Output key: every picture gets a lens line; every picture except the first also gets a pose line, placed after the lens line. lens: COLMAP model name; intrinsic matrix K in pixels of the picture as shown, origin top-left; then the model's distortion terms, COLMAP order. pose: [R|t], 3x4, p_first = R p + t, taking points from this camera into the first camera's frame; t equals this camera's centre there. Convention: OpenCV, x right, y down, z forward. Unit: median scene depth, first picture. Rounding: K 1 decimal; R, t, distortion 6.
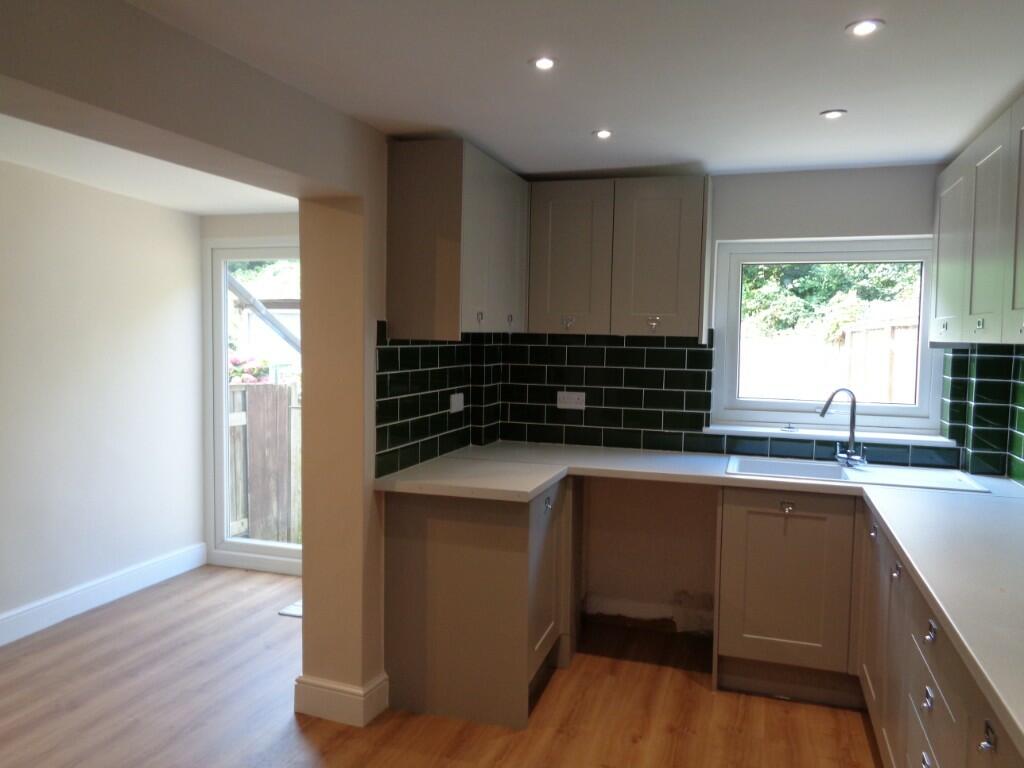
lens RADIAL K [[764.5, 0, 519.1], [0, 764.5, 381.7], [0, 0, 1]] dist [0.005488, -0.006643]
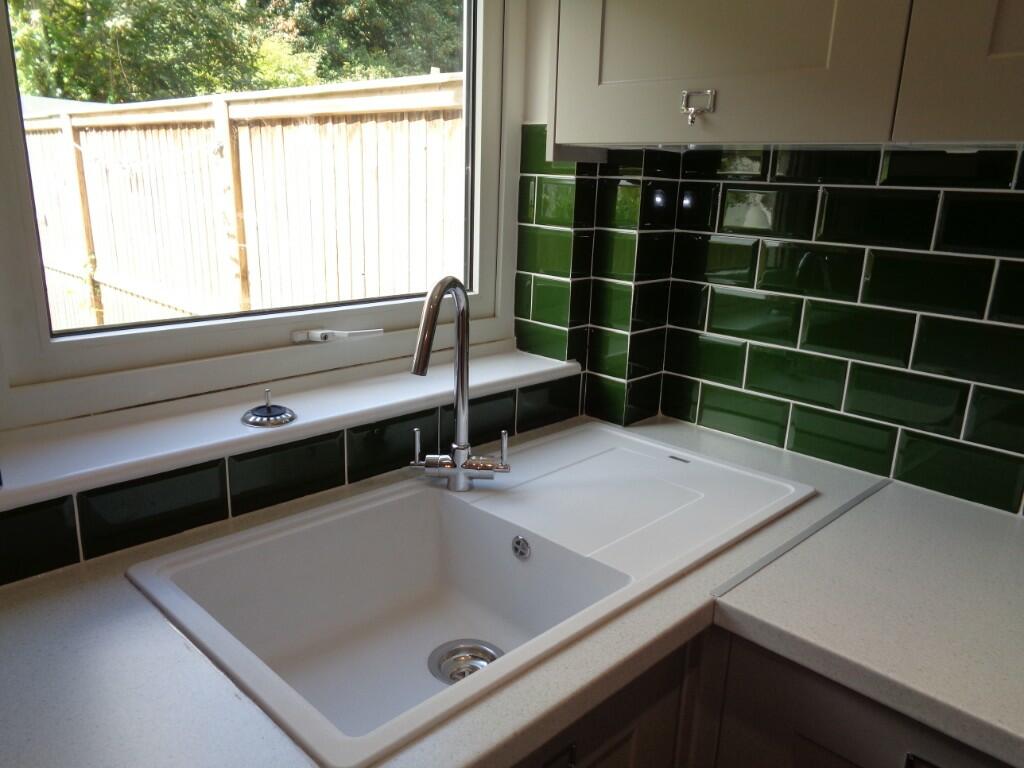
lens RADIAL K [[764.5, 0, 514.9], [0, 764.5, 386.5], [0, 0, 1]] dist [0.005488, -0.006643]
pose [[0.443098, -0.231103, 0.866173, 0.132203], [0.020952, 0.968606, 0.247715, -0.027876], [-0.896228, -0.091614, 0.434029, 0.826475]]
